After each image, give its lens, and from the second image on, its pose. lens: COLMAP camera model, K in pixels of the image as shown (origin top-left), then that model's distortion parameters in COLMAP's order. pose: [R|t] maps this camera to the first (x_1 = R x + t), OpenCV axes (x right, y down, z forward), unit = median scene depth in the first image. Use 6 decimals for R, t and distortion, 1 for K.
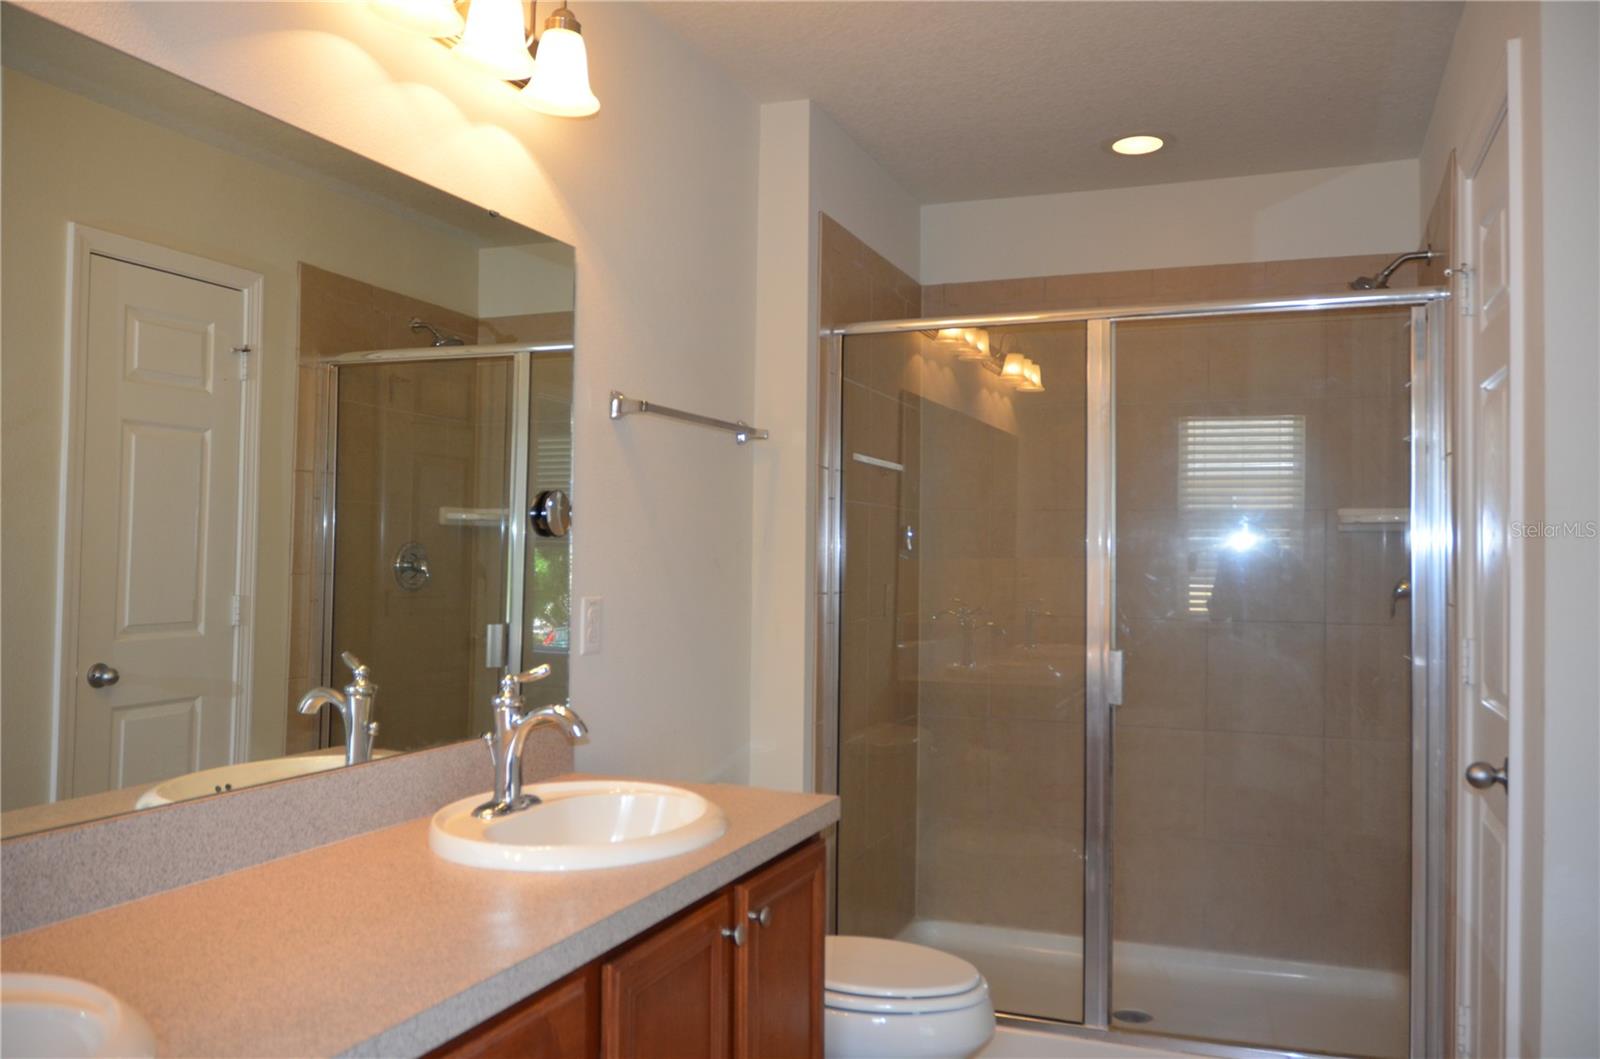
lens RADIAL K [[1242.7, 0, 800.0], [0, 1242.7, 529.5], [0, 0, 1]] dist [0.000383, -0.002119]
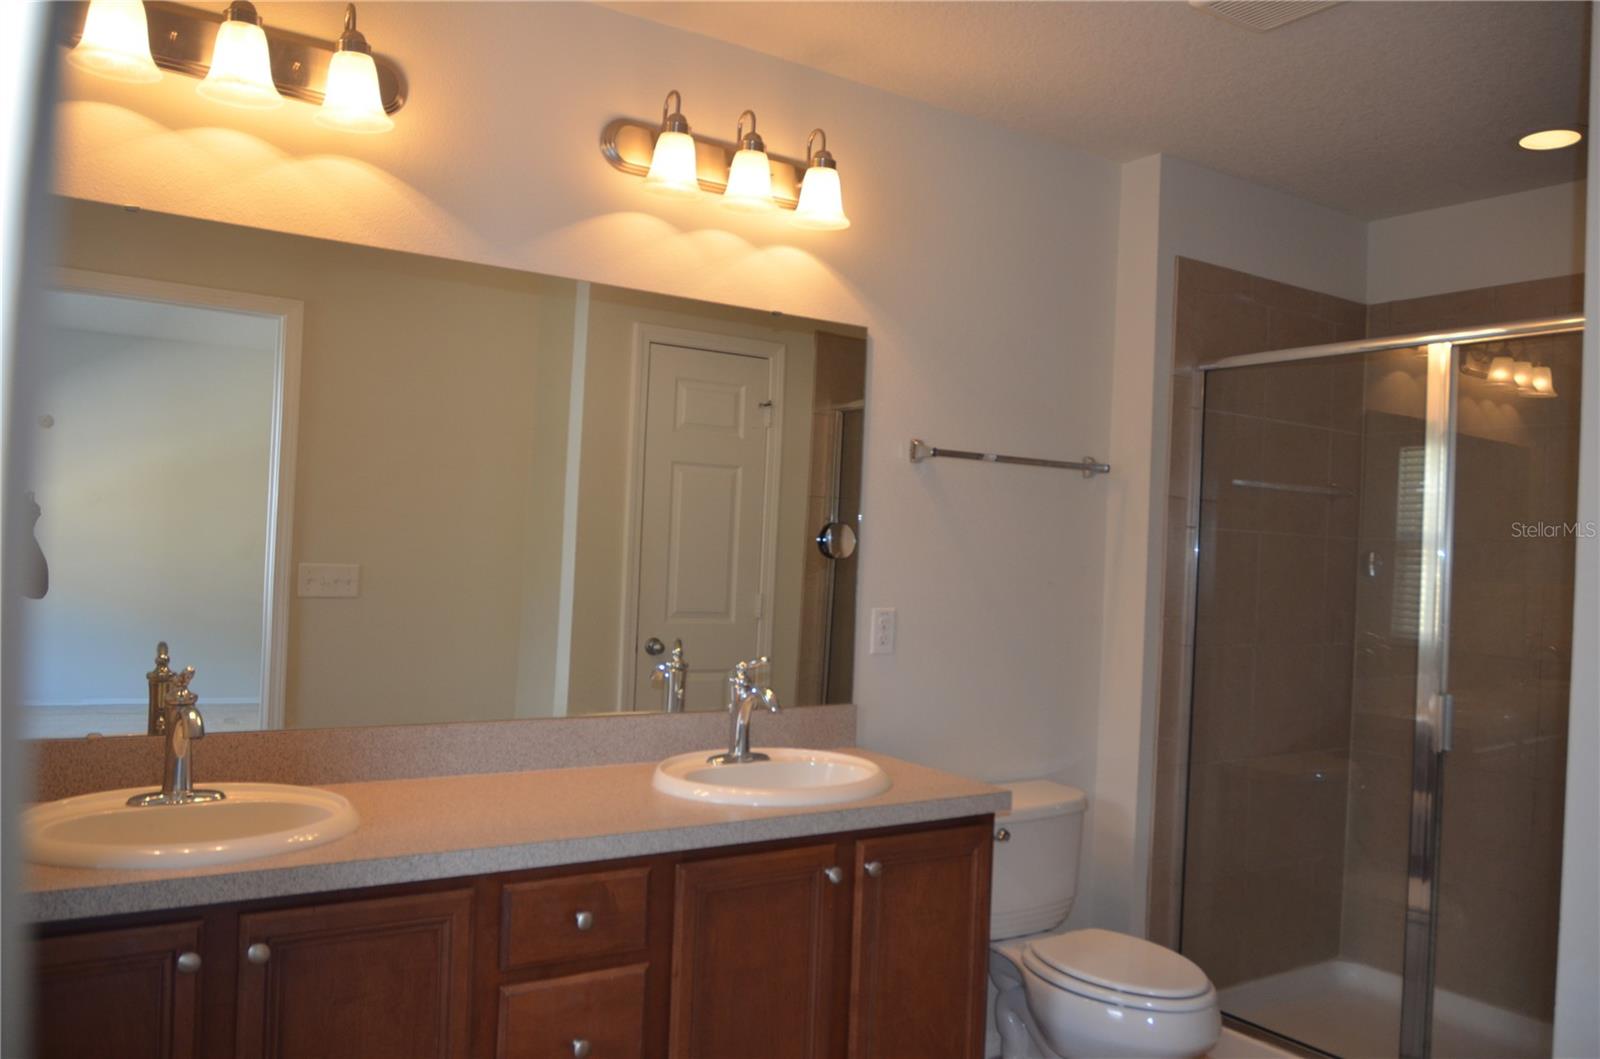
lens RADIAL K [[1236.4, 0, 800.0], [0, 1236.4, 529.5], [0, 0, 1]] dist [-0.009508, -0.001518]
pose [[0.823742, 0.016447, -0.566726, 0.445526], [-0.019389, 0.999812, 0.000833, -0.022589], [0.566633, 0.010303, 0.823906, -0.056651]]
